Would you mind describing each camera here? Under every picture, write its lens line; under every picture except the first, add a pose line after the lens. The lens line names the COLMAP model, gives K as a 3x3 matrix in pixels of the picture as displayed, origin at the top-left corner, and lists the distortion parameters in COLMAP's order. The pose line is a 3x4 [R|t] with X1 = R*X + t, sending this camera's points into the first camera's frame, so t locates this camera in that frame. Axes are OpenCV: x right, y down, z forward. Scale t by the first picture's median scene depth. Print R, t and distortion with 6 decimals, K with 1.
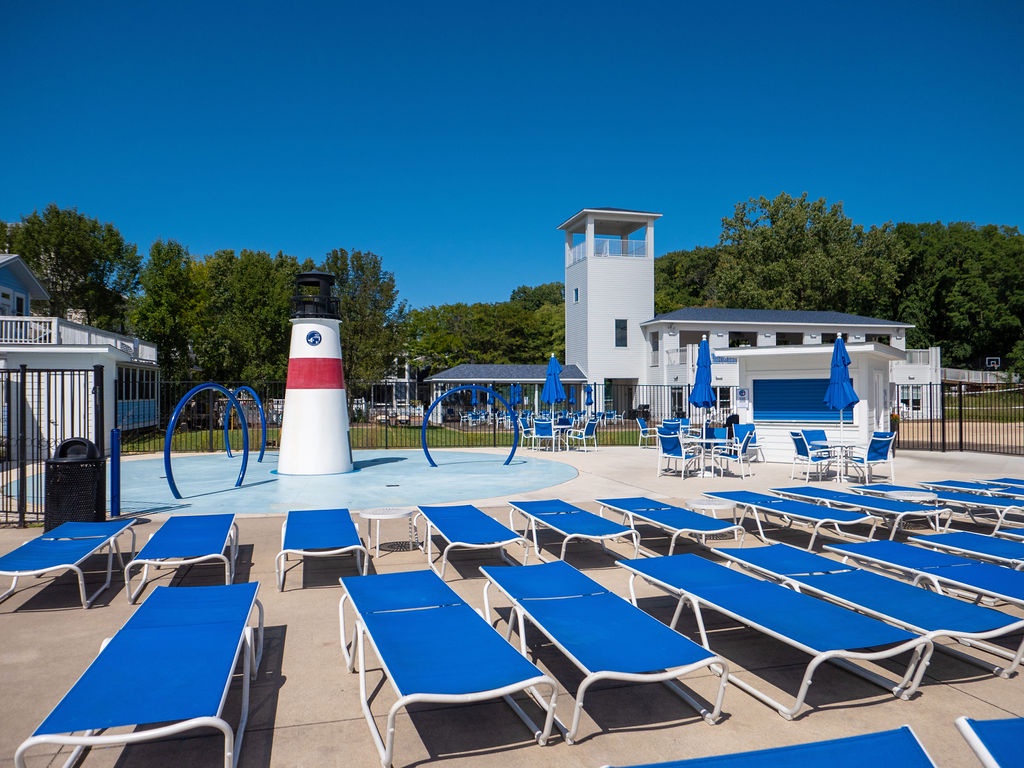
lens RADIAL K [[831.3, 0, 512.0], [0, 831.3, 384.0], [0, 0, 1]] dist [-0.000615, -0.001372]
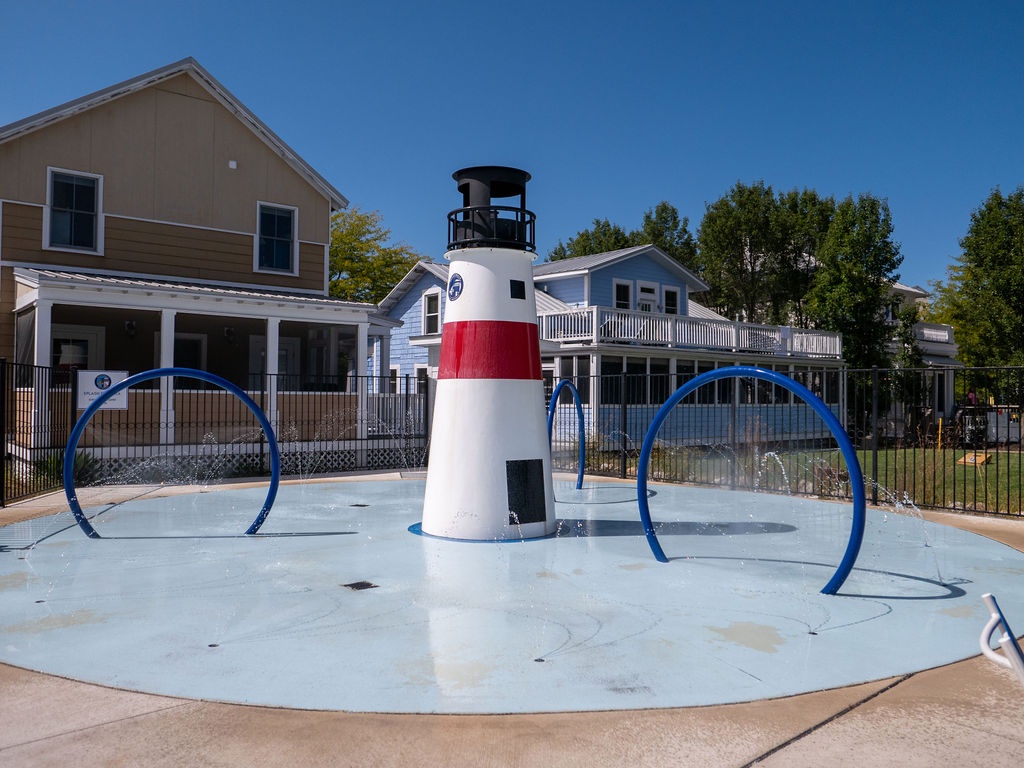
lens RADIAL K [[831.3, 0, 512.0], [0, 831.3, 384.0], [0, 0, 1]] dist [-0.000615, -0.001372]
pose [[0.429839, -0.011906, -0.902827, 0.160115], [0.002208, 0.999924, -0.012135, 0.009428], [0.902903, 0.003223, 0.429832, 0.456551]]
